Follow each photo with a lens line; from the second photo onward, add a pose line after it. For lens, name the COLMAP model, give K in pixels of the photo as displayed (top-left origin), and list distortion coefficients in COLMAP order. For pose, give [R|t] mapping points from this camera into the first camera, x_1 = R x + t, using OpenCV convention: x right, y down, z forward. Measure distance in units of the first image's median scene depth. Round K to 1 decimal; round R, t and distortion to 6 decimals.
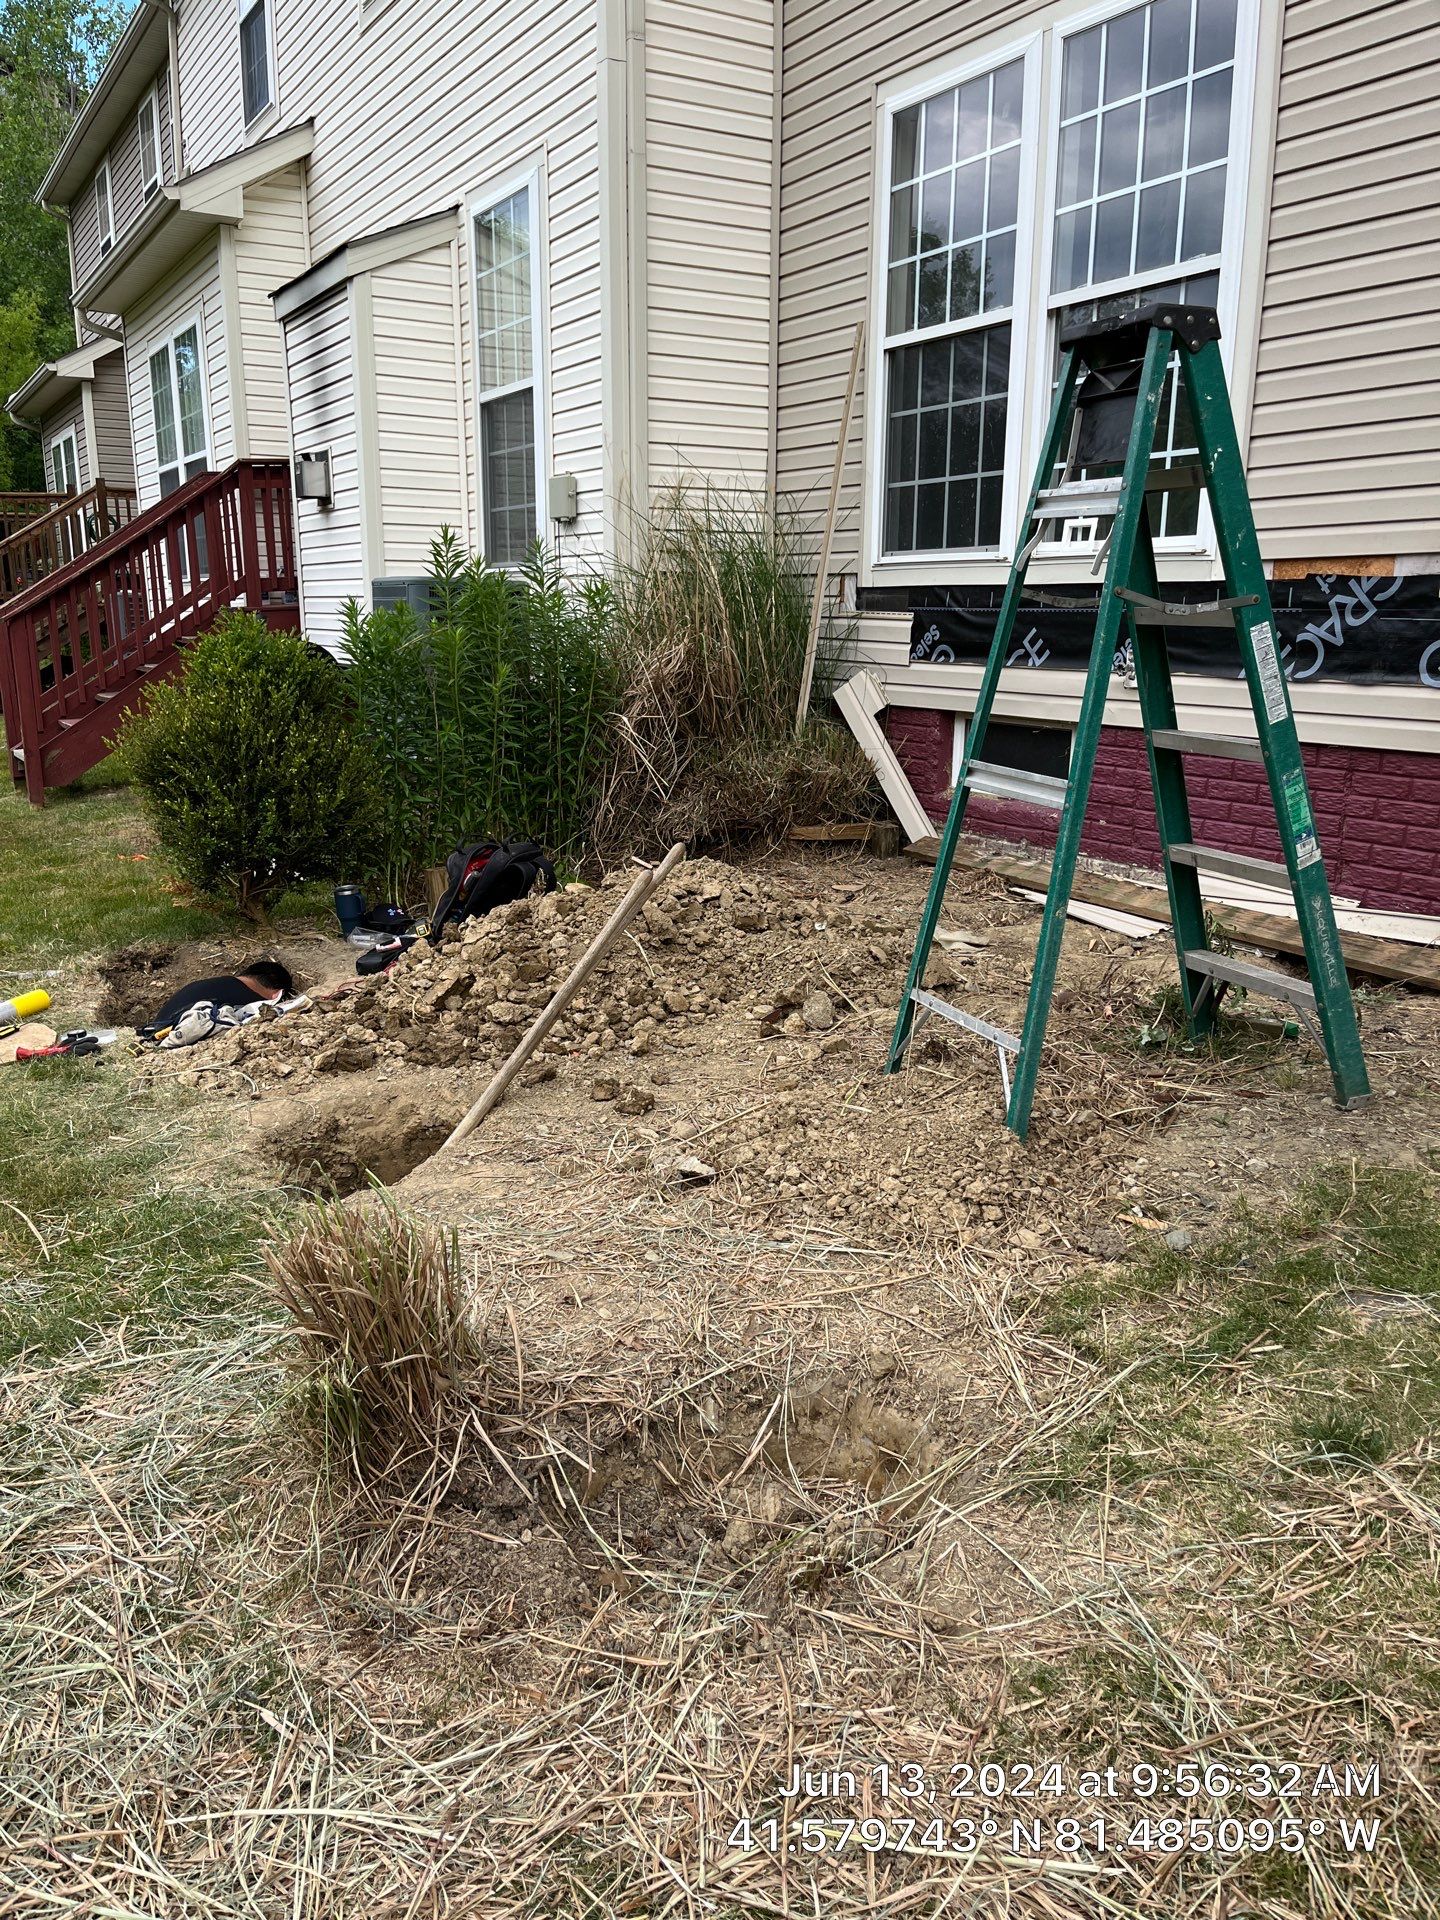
lens RADIAL K [[1460.4, 0, 717.0], [0, 1460.4, 956.6], [0, 0, 1]] dist [0.055565, -0.087290]
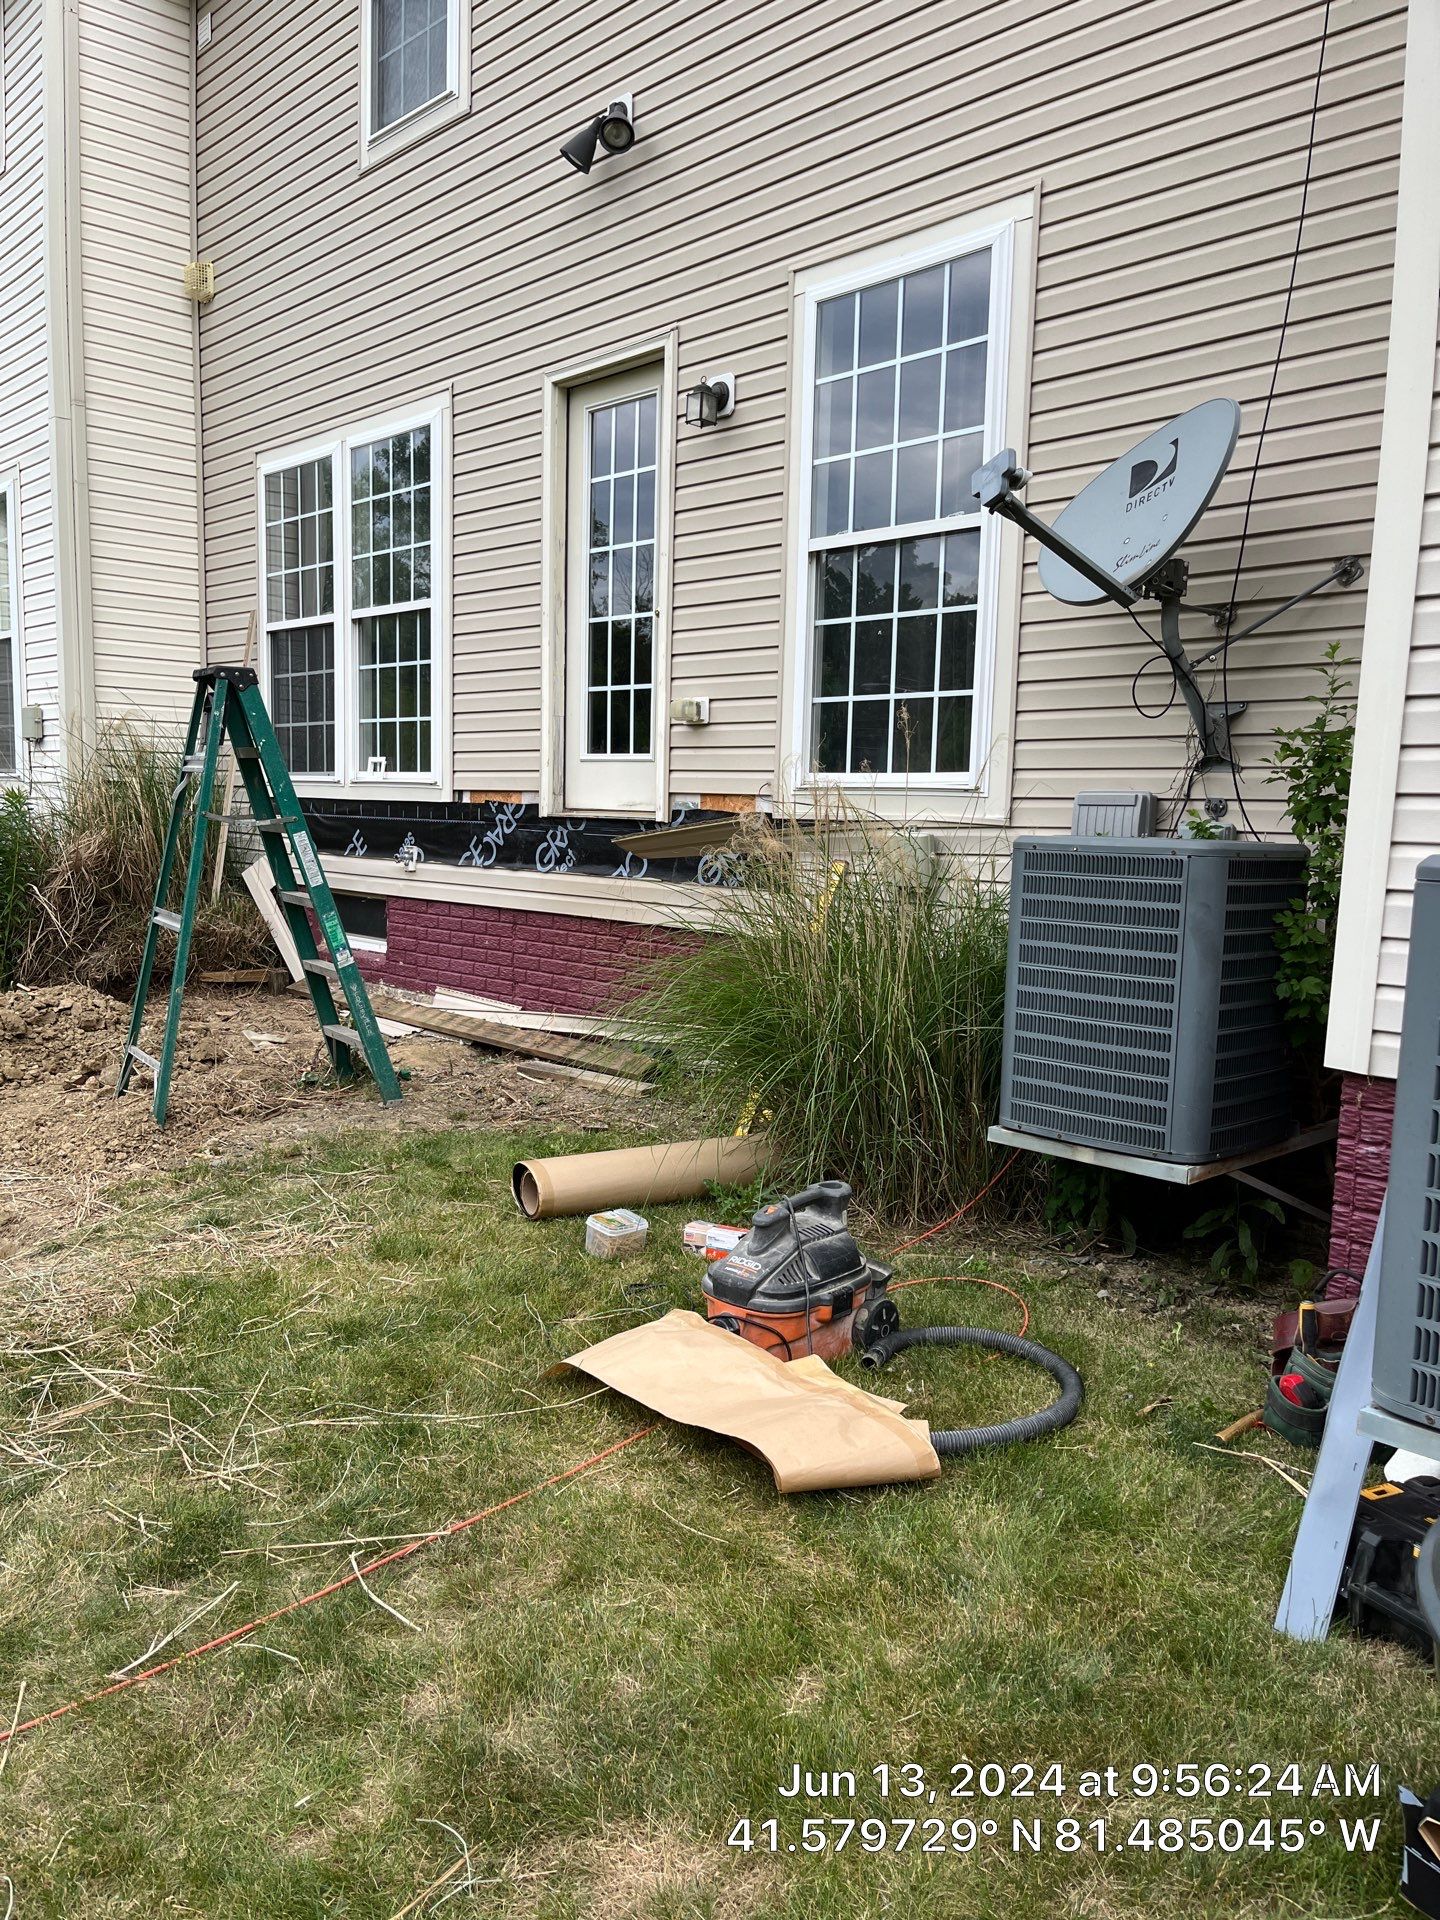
lens RADIAL K [[1460.4, 0, 739.9], [0, 1460.4, 973.0], [0, 0, 1]] dist [0.055565, -0.087290]
pose [[0.973629, -0.006008, 0.228059, 0.302698], [0.032594, 0.993061, -0.112990, 0.106563], [-0.225798, 0.117444, 0.967069, -0.540697]]
